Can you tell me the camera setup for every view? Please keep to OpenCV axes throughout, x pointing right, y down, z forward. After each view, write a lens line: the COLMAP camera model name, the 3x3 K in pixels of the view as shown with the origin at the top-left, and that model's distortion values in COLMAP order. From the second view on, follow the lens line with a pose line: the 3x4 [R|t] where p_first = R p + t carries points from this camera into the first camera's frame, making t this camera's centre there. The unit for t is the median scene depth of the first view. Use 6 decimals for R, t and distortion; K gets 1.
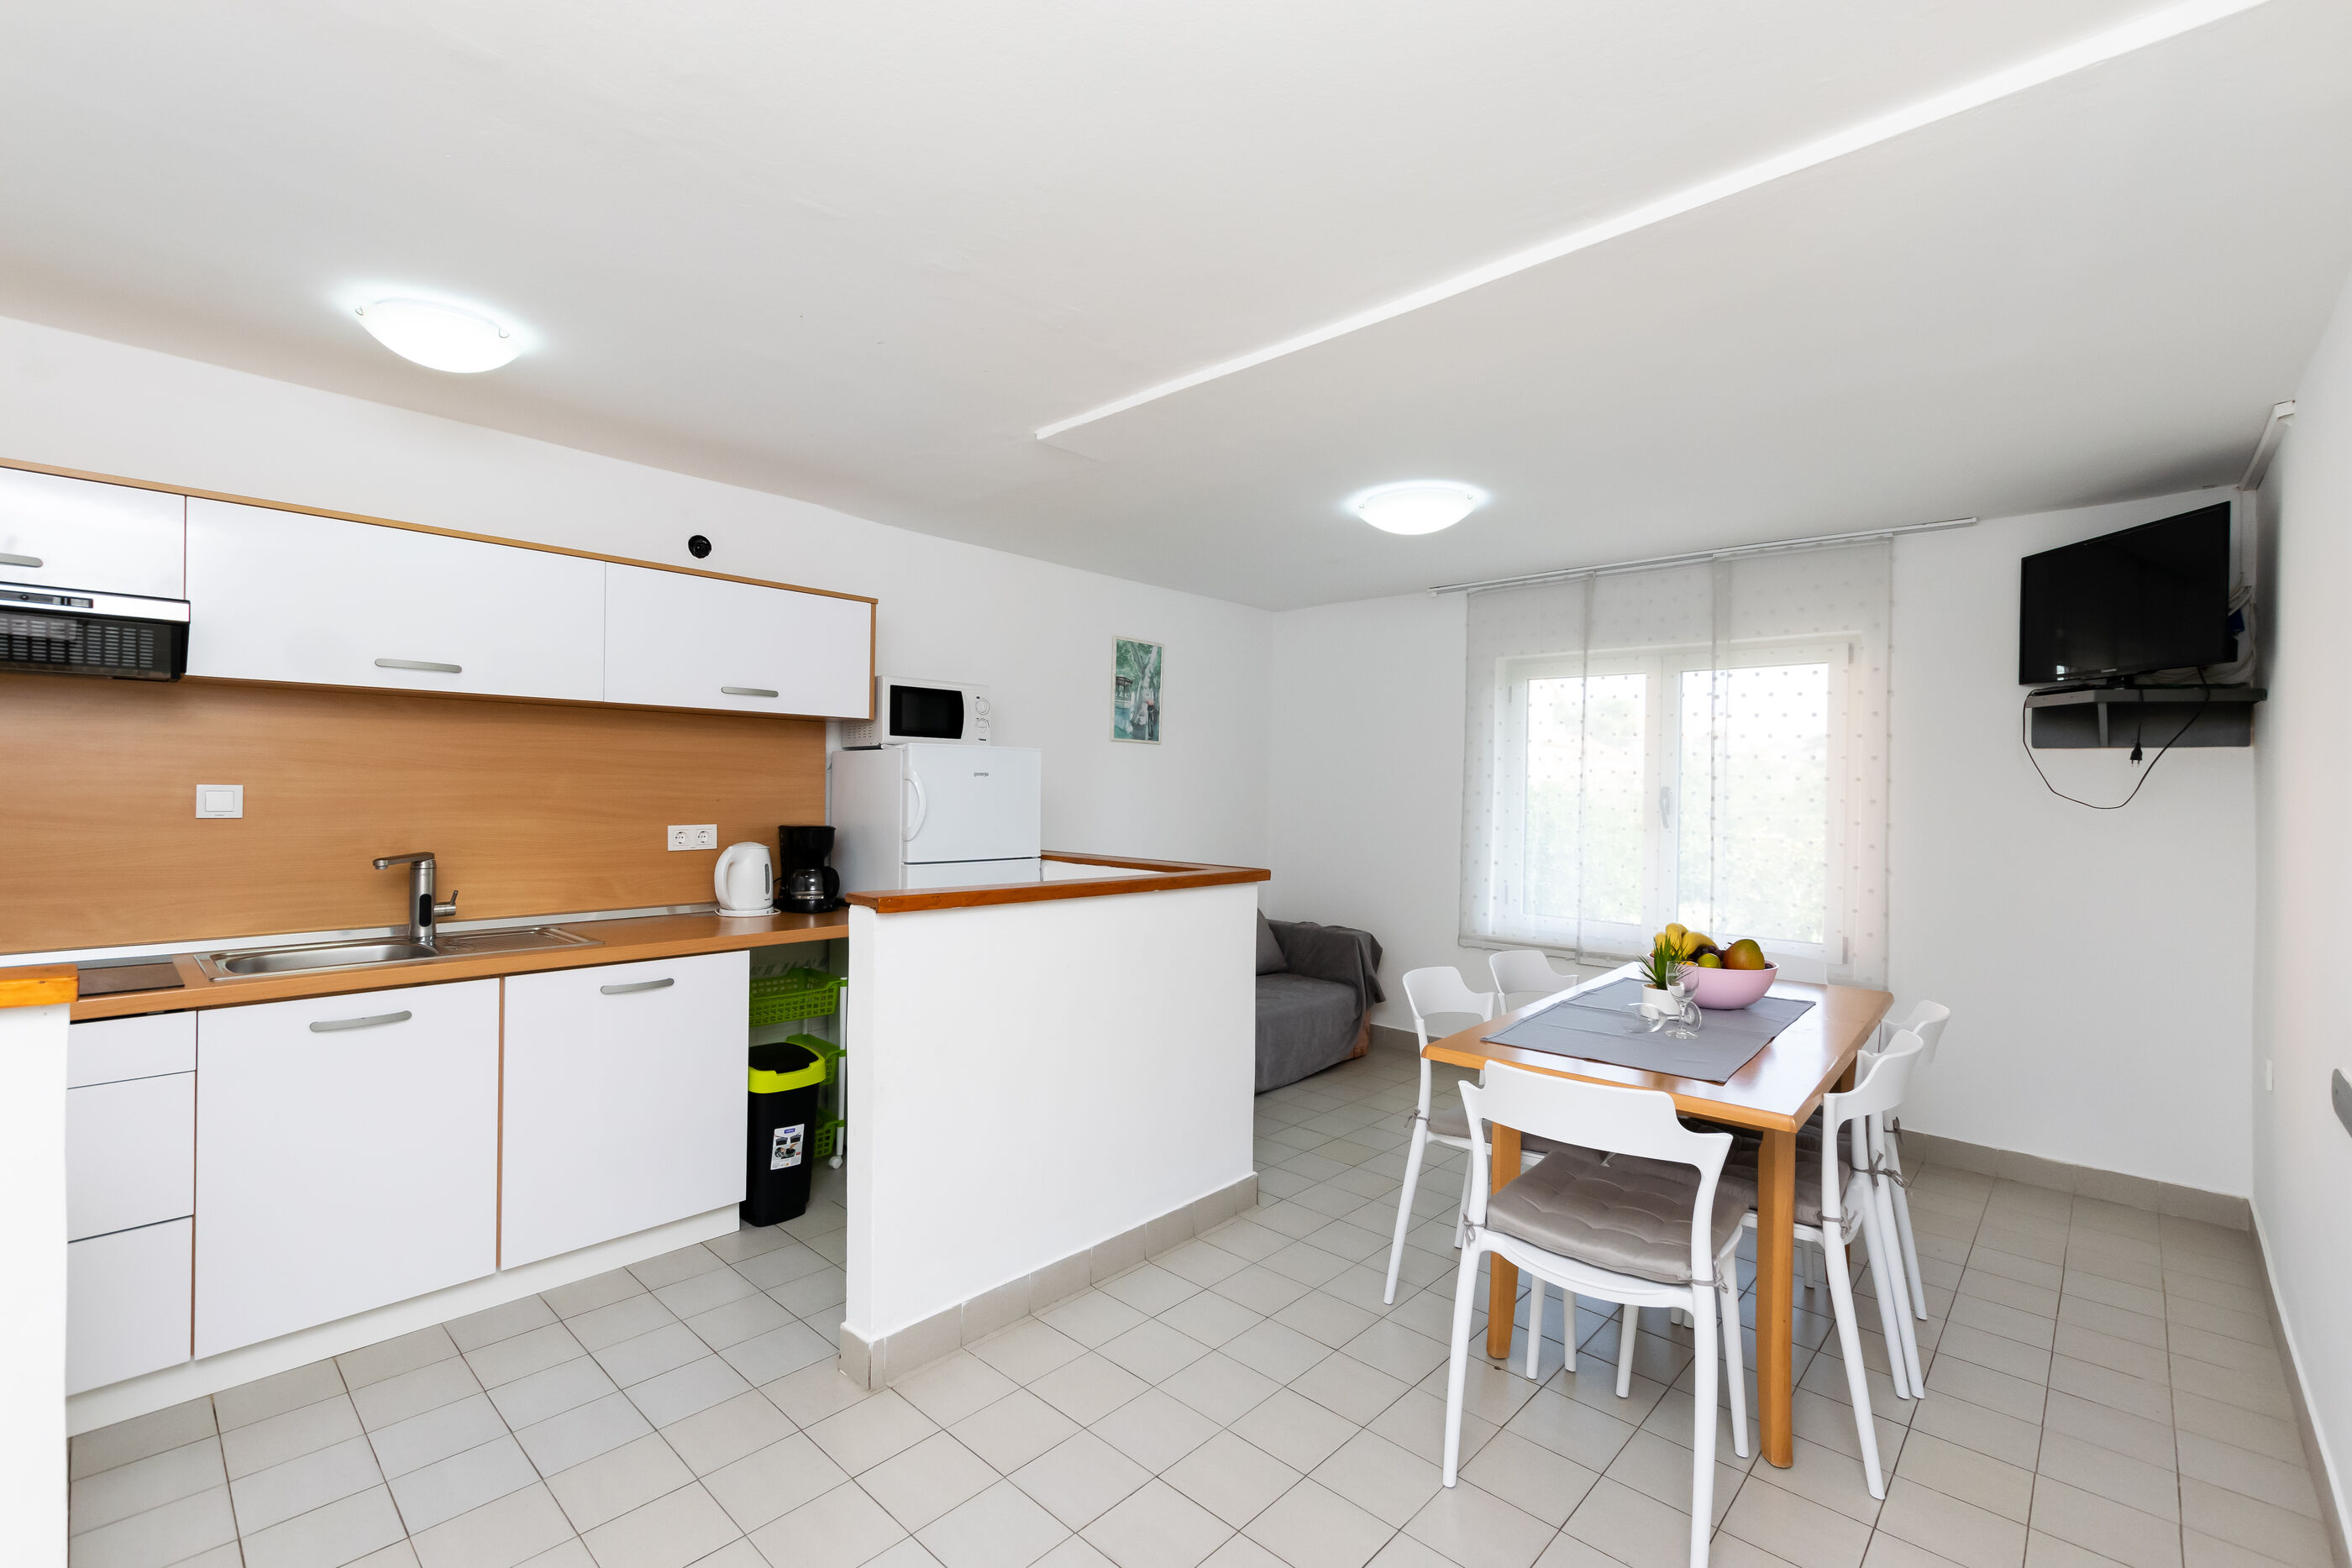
lens RADIAL K [[1023.4, 0, 1174.1], [0, 1023.4, 787.3], [0, 0, 1]] dist [0.005217, -0.000366]
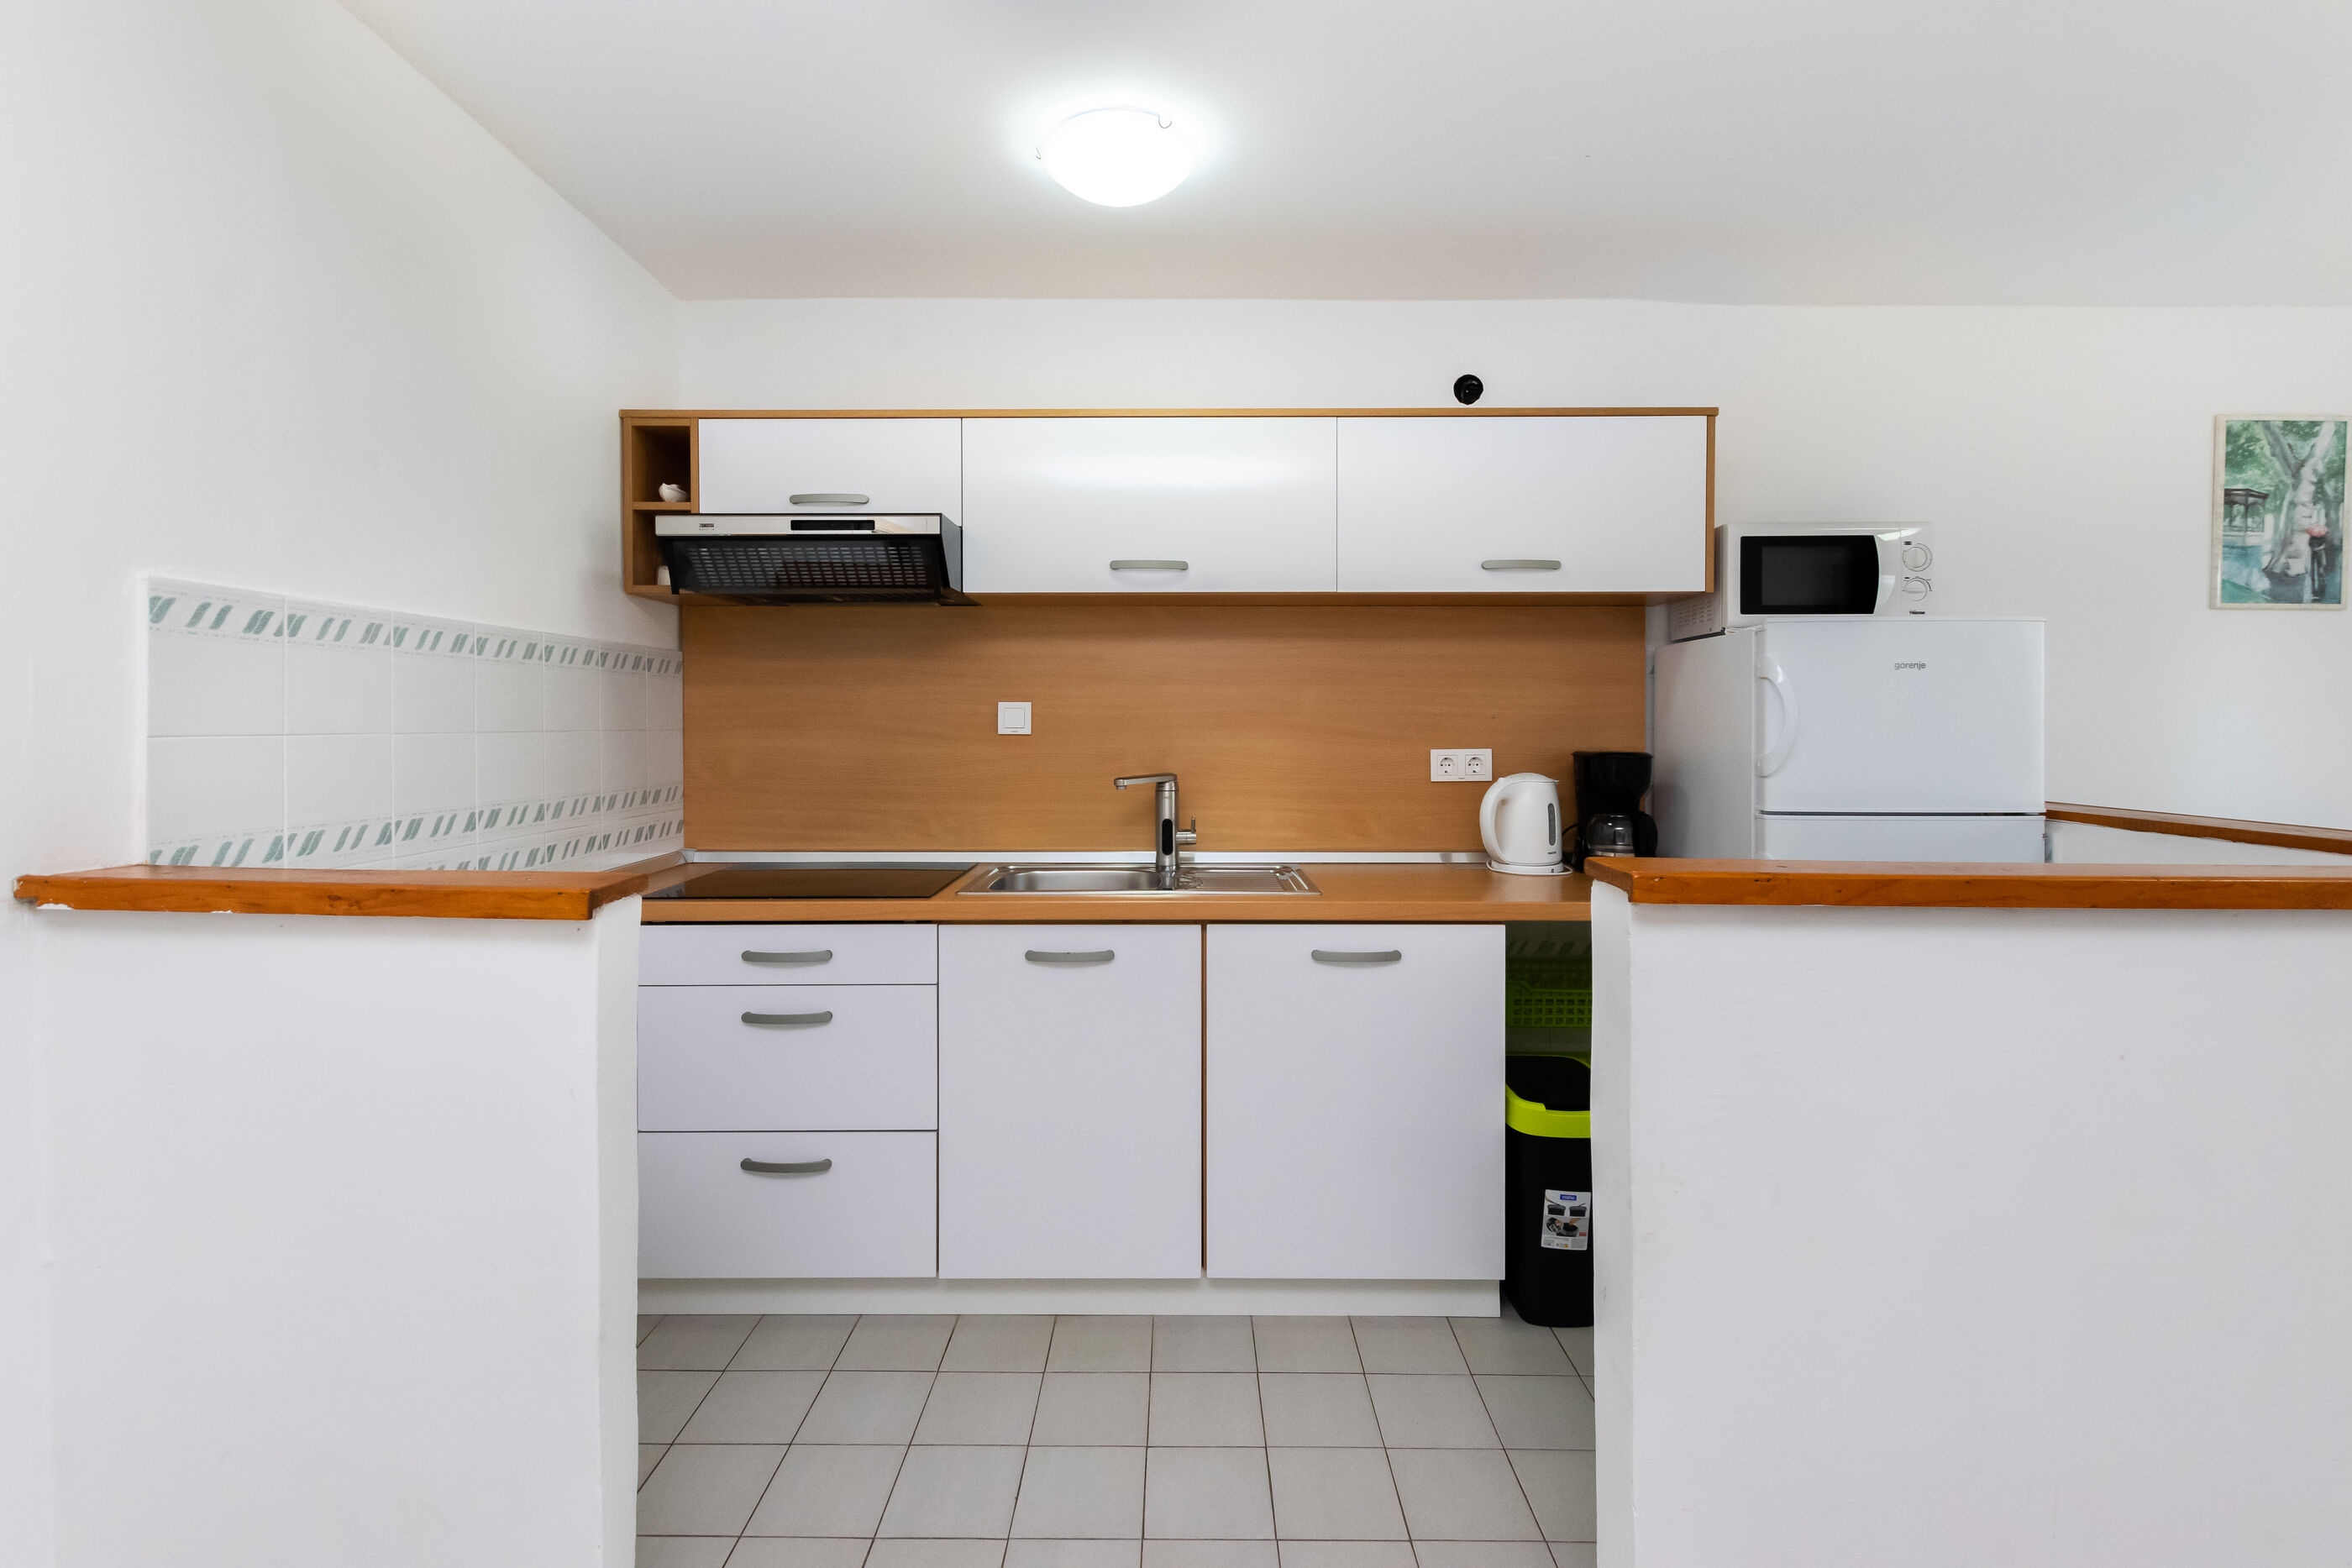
lens RADIAL K [[1049.5, 0, 1170.7], [0, 1049.5, 729.3], [0, 0, 1]] dist [0.008818, -0.003896]
pose [[0.675000, -0.009029, -0.737763, -0.028892], [0.009326, 0.999950, -0.003704, 0.020248], [0.737759, -0.004380, 0.675050, 0.270294]]
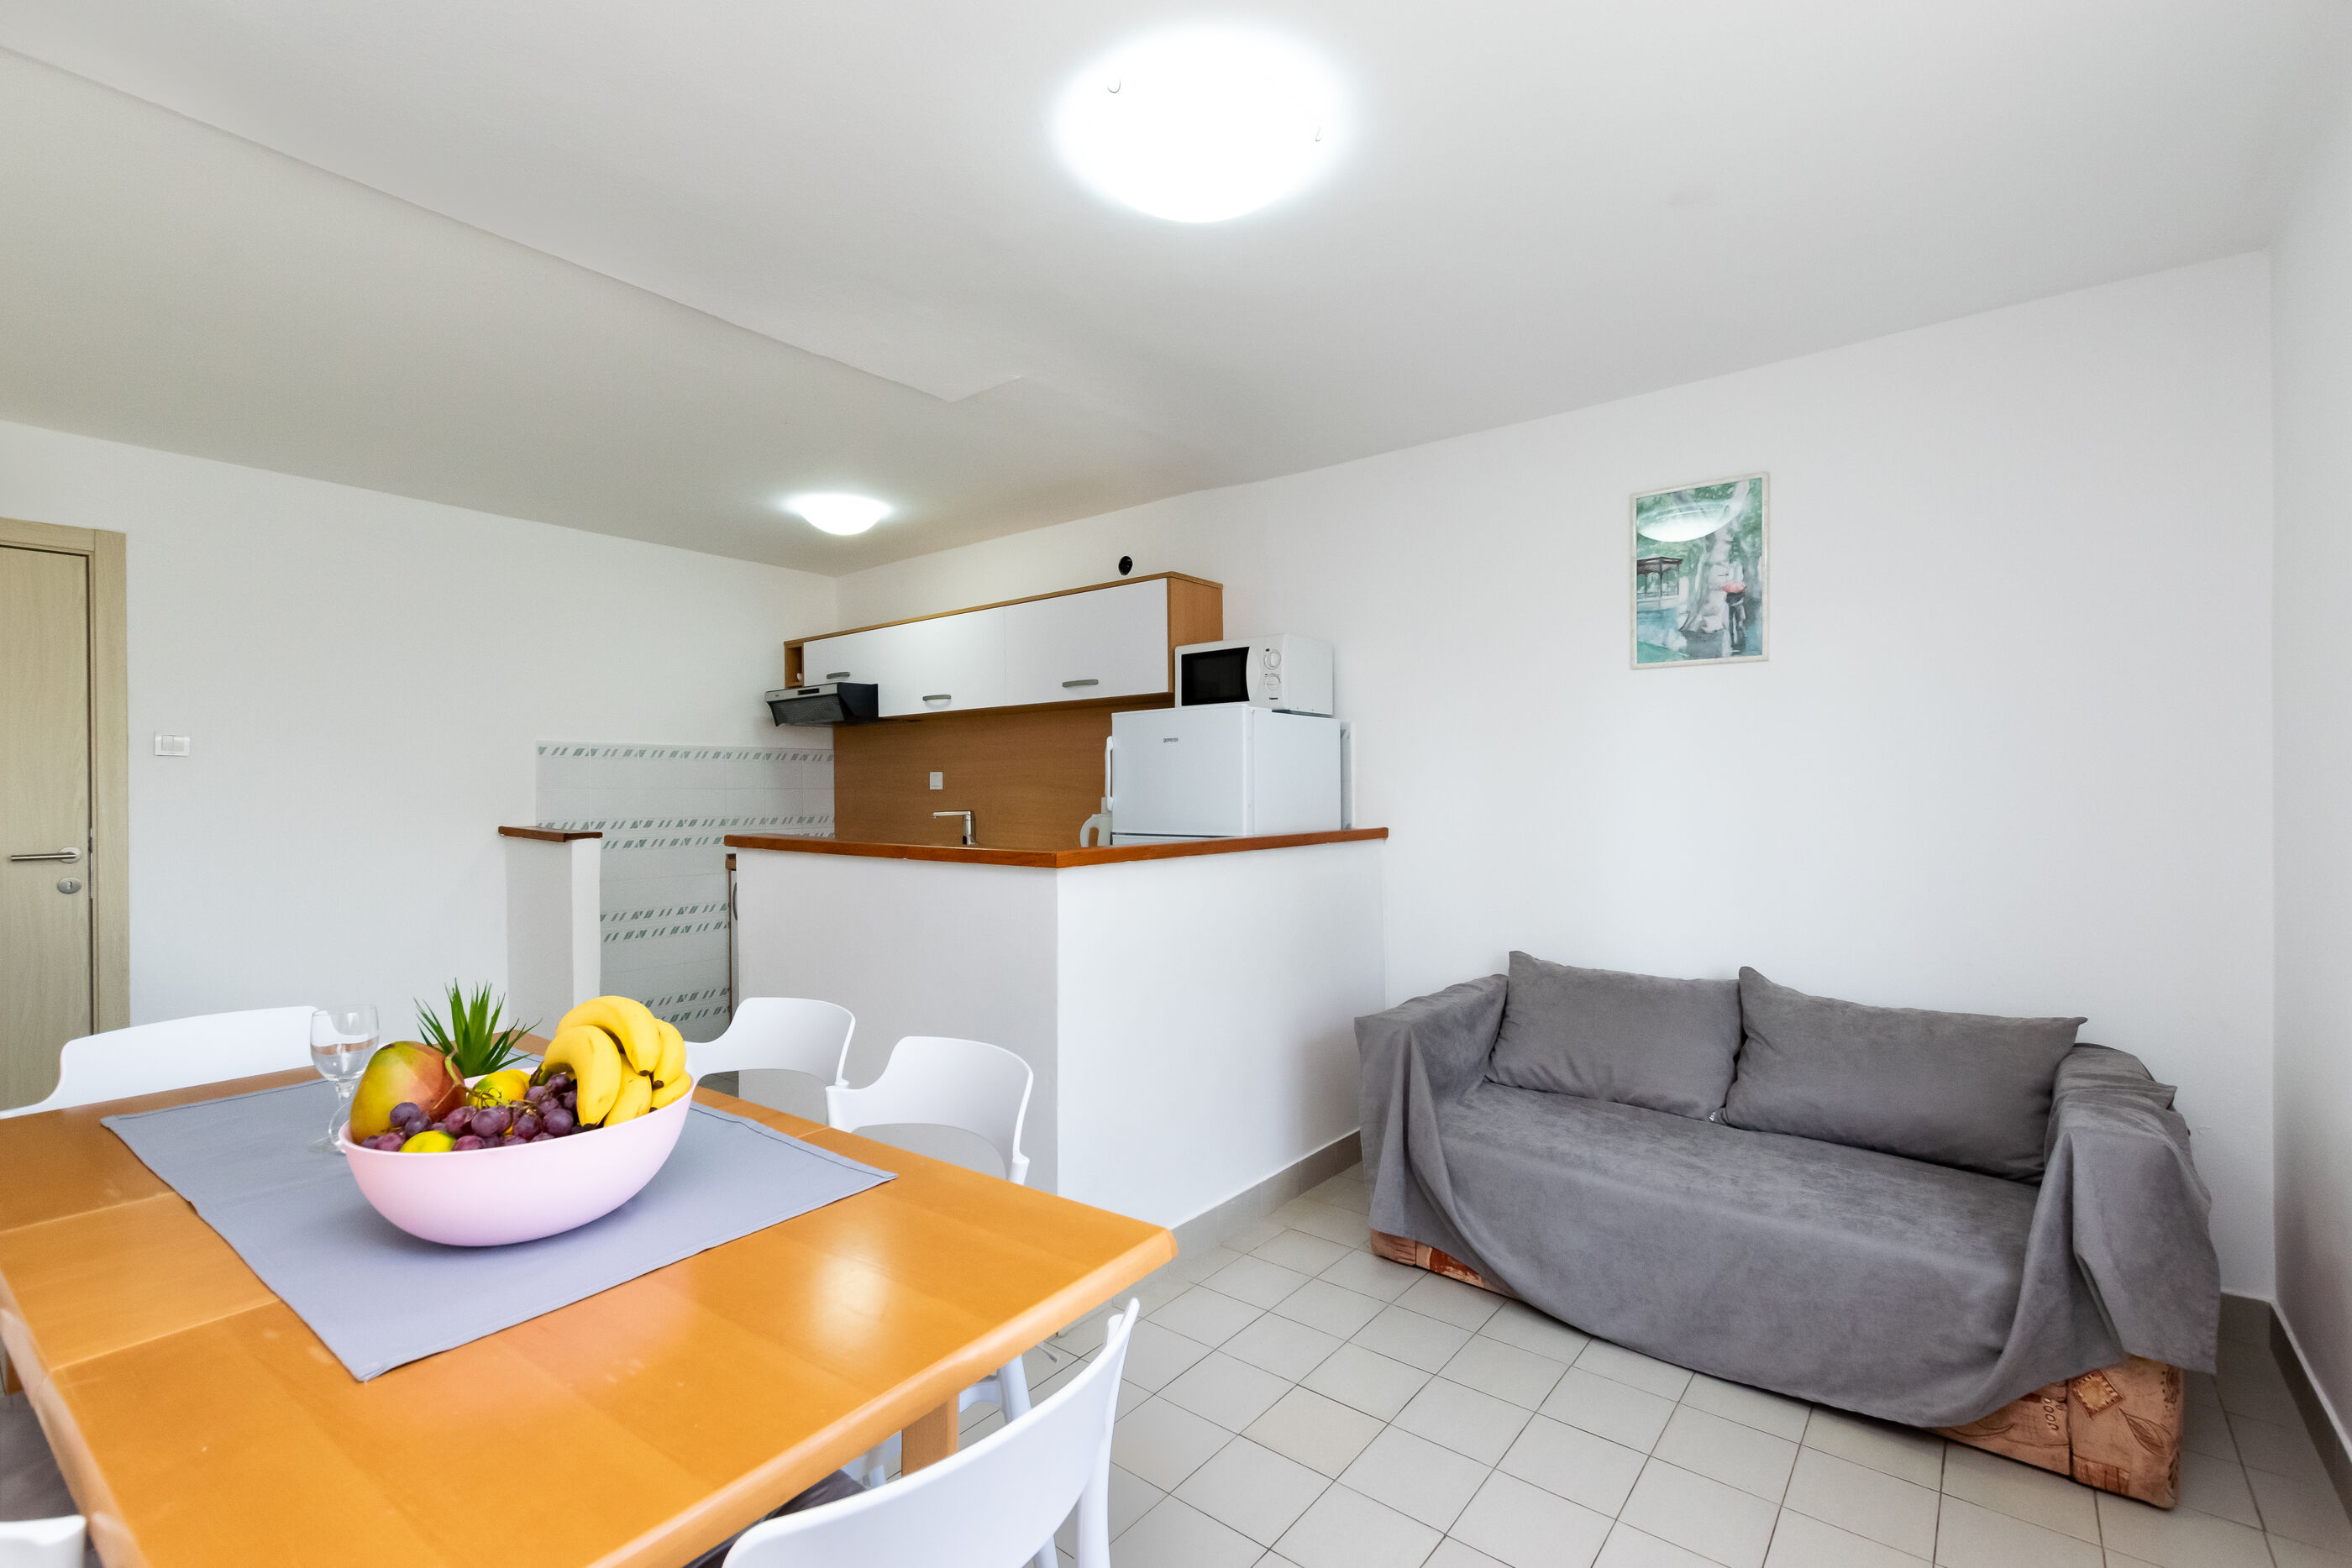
lens RADIAL K [[1027.8, 0, 1182.7], [0, 1027.8, 796.3], [0, 0, 1]] dist [-0.003168, -0.000800]
pose [[0.070053, -0.008804, -0.997504, 0.670744], [0.008334, 0.999931, -0.008240, 0.041520], [0.997508, -0.007736, 0.070122, 0.887683]]
